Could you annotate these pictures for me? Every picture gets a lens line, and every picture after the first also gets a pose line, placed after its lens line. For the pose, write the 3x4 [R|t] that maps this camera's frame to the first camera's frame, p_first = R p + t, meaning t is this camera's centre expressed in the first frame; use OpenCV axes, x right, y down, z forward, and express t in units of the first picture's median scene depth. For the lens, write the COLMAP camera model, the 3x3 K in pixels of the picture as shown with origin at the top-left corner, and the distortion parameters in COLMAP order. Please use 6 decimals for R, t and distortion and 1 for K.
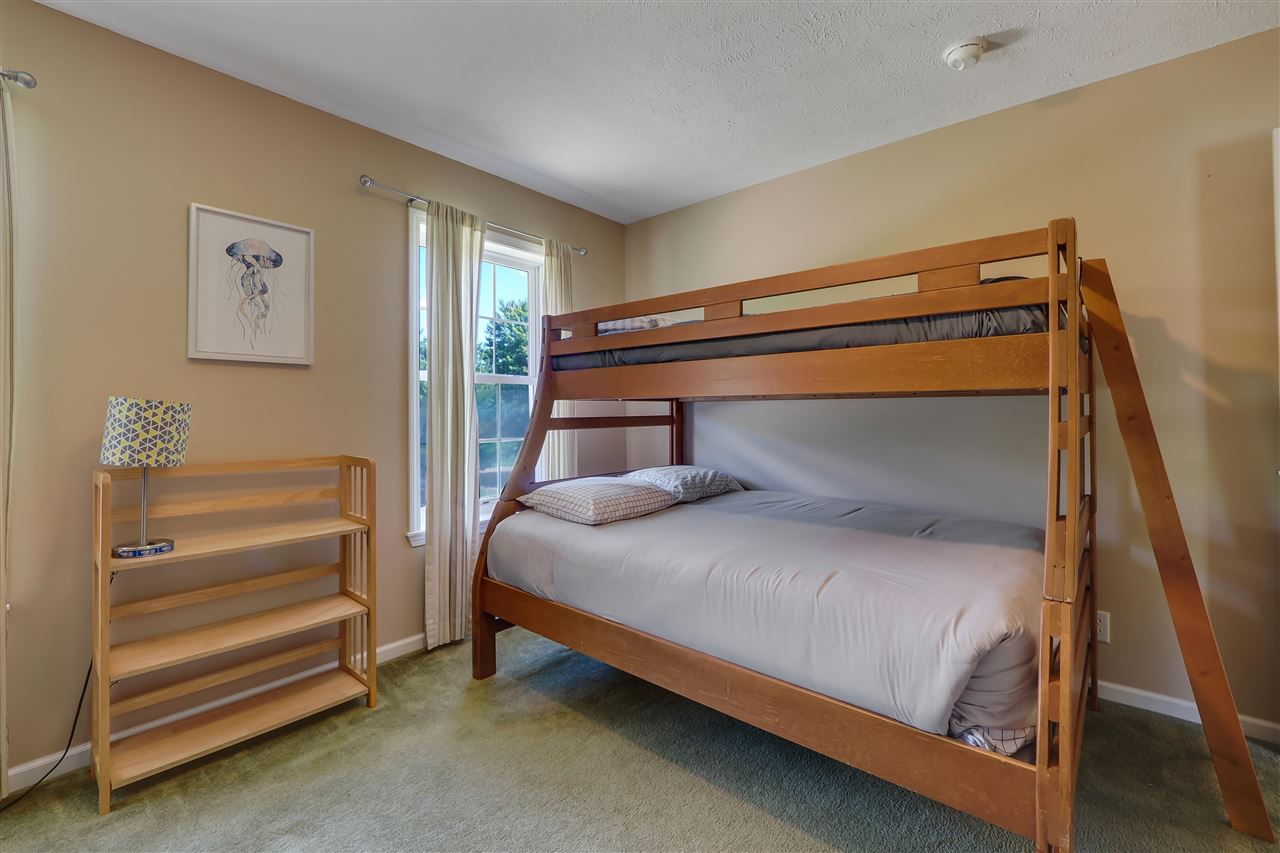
lens RADIAL K [[548.7, 0, 630.1], [0, 548.7, 408.4], [0, 0, 1]] dist [-0.000667, -0.000662]
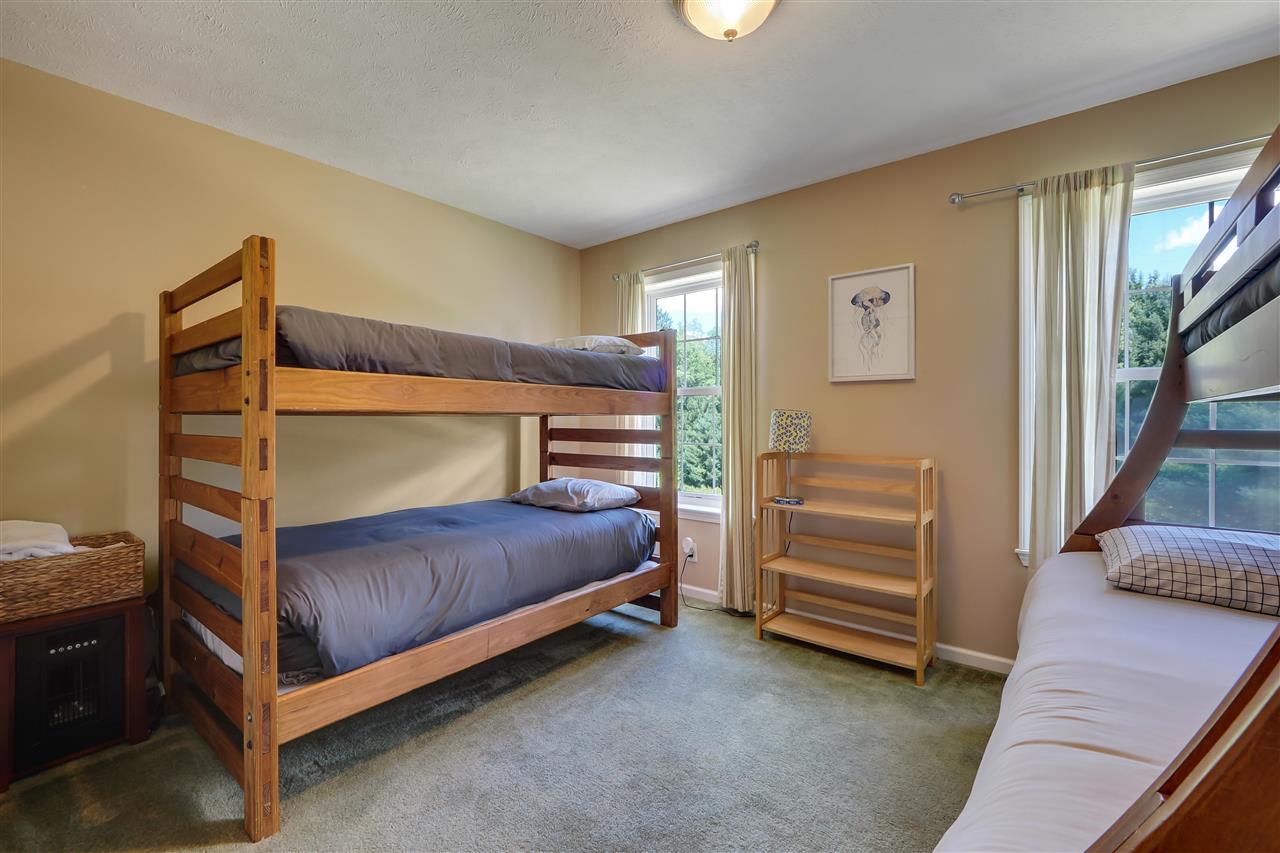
lens RADIAL K [[548.7, 0, 638.9], [0, 548.7, 421.3], [0, 0, 1]] dist [-0.000667, -0.000662]
pose [[0.038367, 0.012141, -0.999190, 0.612887], [0.006220, 0.999904, 0.012389, -0.006292], [0.999244, -0.006691, 0.038287, 0.395687]]
